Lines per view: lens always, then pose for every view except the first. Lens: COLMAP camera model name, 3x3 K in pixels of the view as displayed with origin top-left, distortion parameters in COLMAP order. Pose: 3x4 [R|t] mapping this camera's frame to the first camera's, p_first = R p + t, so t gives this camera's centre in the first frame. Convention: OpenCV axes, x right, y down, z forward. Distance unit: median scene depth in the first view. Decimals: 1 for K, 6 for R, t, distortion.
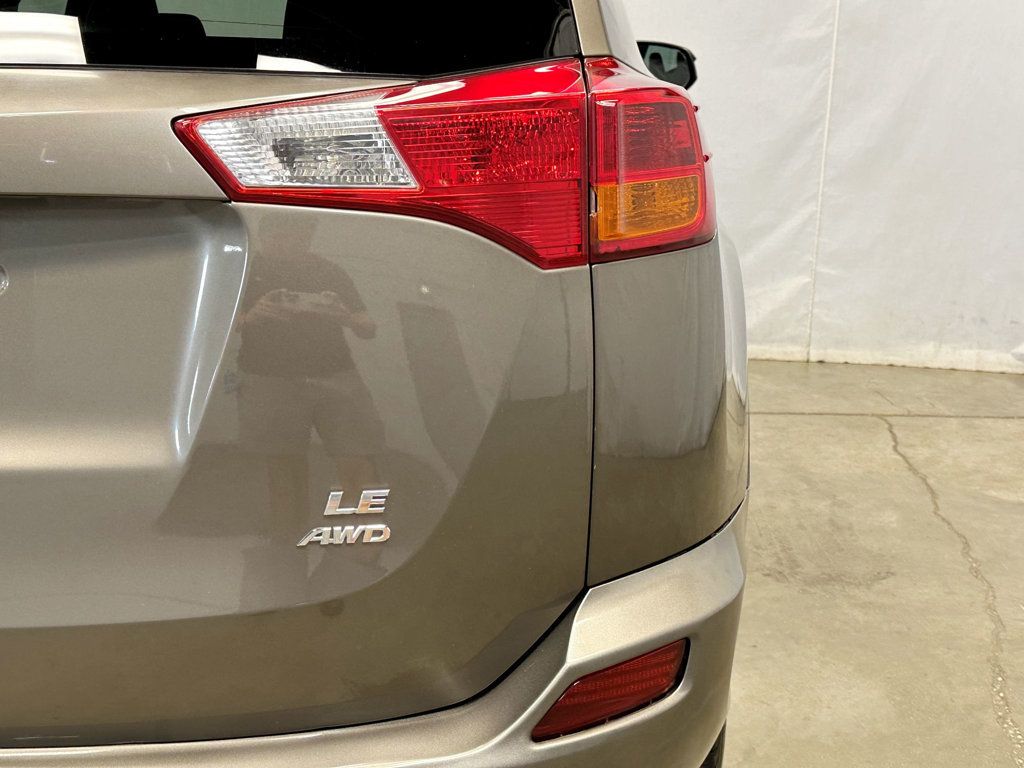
lens RADIAL K [[1317.4, 0, 512.0], [0, 1317.4, 384.0], [0, 0, 1]] dist [0.124041, -0.096887]
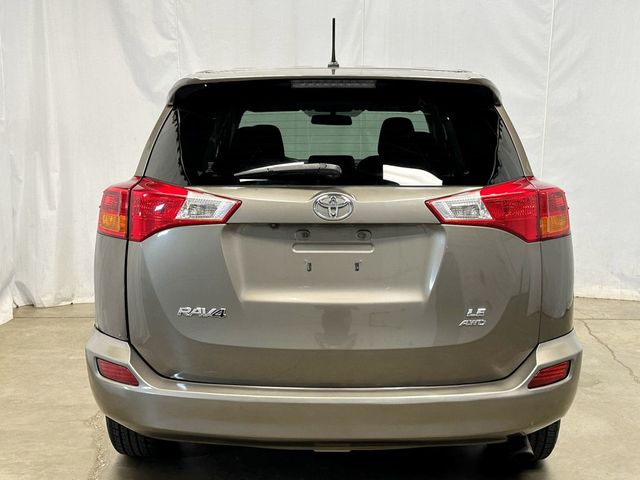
lens RADIAL K [[823.4, 0, 320.0], [0, 823.4, 240.0], [0, 0, 1]] dist [0.124041, -0.096887]
pose [[0.999805, -0.008219, 0.017965, -0.521801], [0.010058, 0.994447, -0.104755, 0.116177], [-0.017004, 0.104915, 0.994336, -1.040036]]
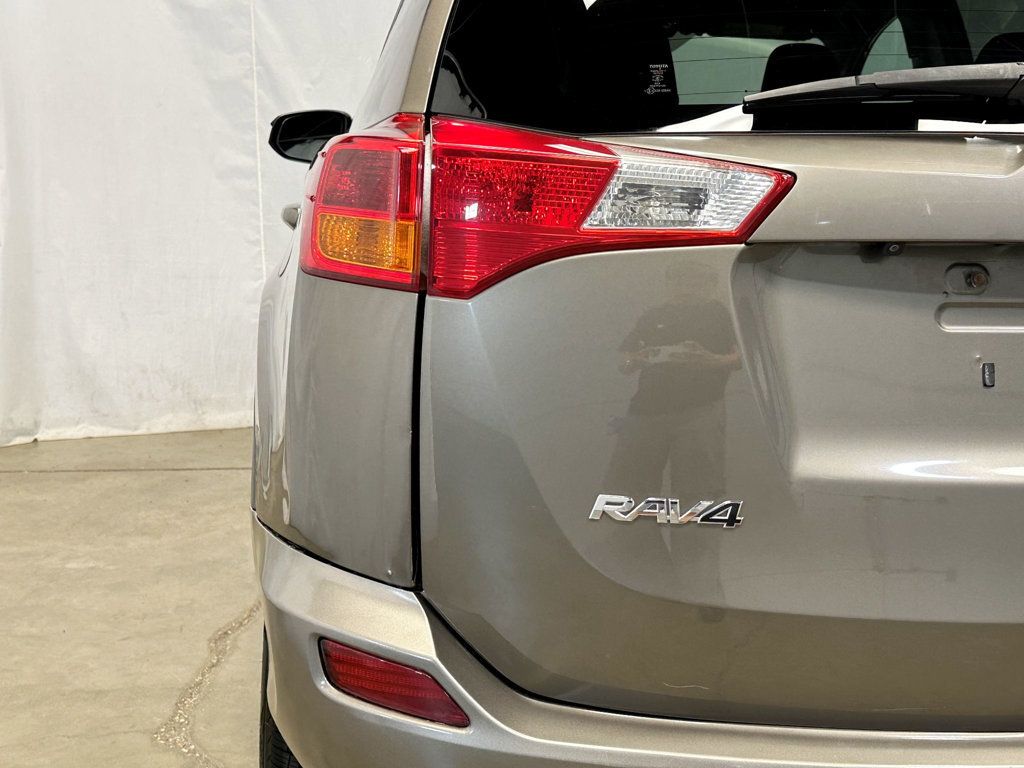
lens RADIAL K [[1317.4, 0, 512.0], [0, 1317.4, 384.0], [0, 0, 1]] dist [0.124041, -0.096887]
pose [[0.992067, -0.010231, 0.125296, -1.030695], [0.017305, 0.998308, -0.055504, 0.032775], [-0.124517, 0.057232, 0.990566, -0.071014]]
